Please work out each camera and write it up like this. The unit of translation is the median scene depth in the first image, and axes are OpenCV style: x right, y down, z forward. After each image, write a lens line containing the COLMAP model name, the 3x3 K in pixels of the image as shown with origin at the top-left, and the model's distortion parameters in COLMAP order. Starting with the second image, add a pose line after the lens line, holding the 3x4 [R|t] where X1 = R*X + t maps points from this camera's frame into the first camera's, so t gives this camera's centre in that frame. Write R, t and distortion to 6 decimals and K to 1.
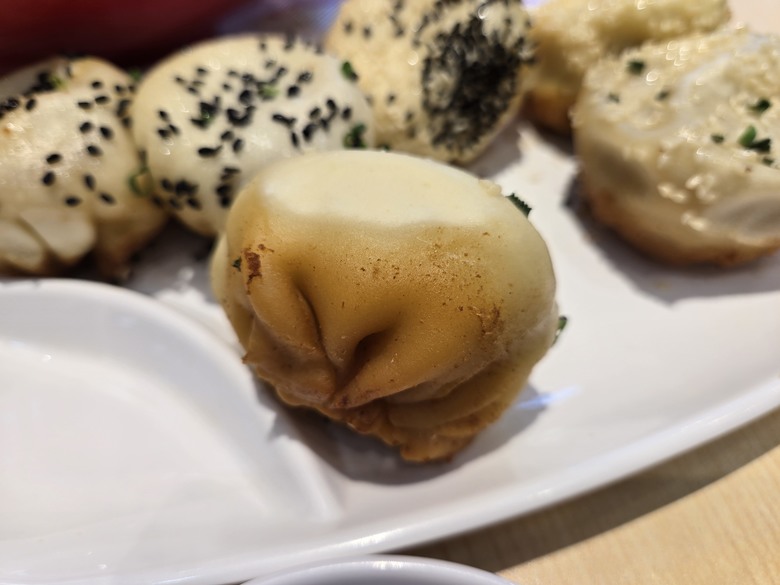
lens RADIAL K [[572.3, 0, 390.0], [0, 572.3, 292.5], [0, 0, 1]] dist [-0.002391, -0.077275]
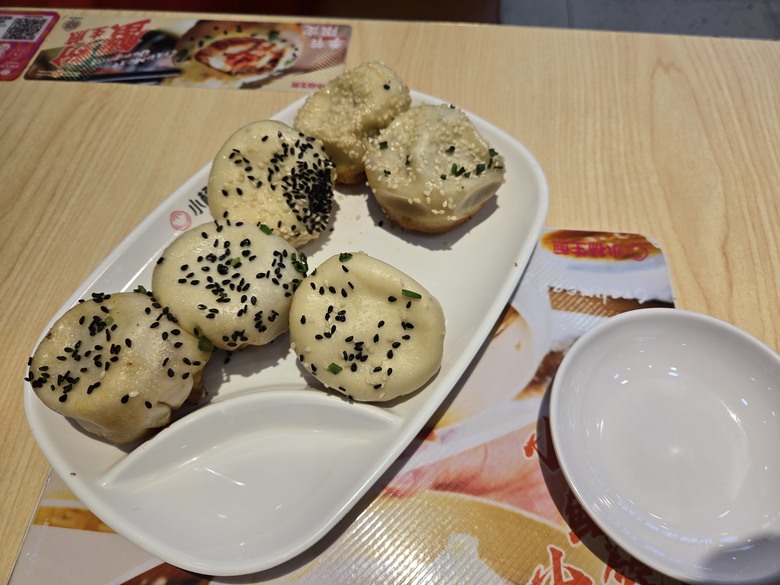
lens RADIAL K [[572.3, 0, 390.0], [0, 572.3, 292.5], [0, 0, 1]] dist [-0.002391, -0.077275]
pose [[0.783977, -0.517538, 0.342833, -0.506666], [0.465715, 0.855474, 0.226438, -0.462034], [-0.410475, -0.017860, 0.911697, -0.835916]]
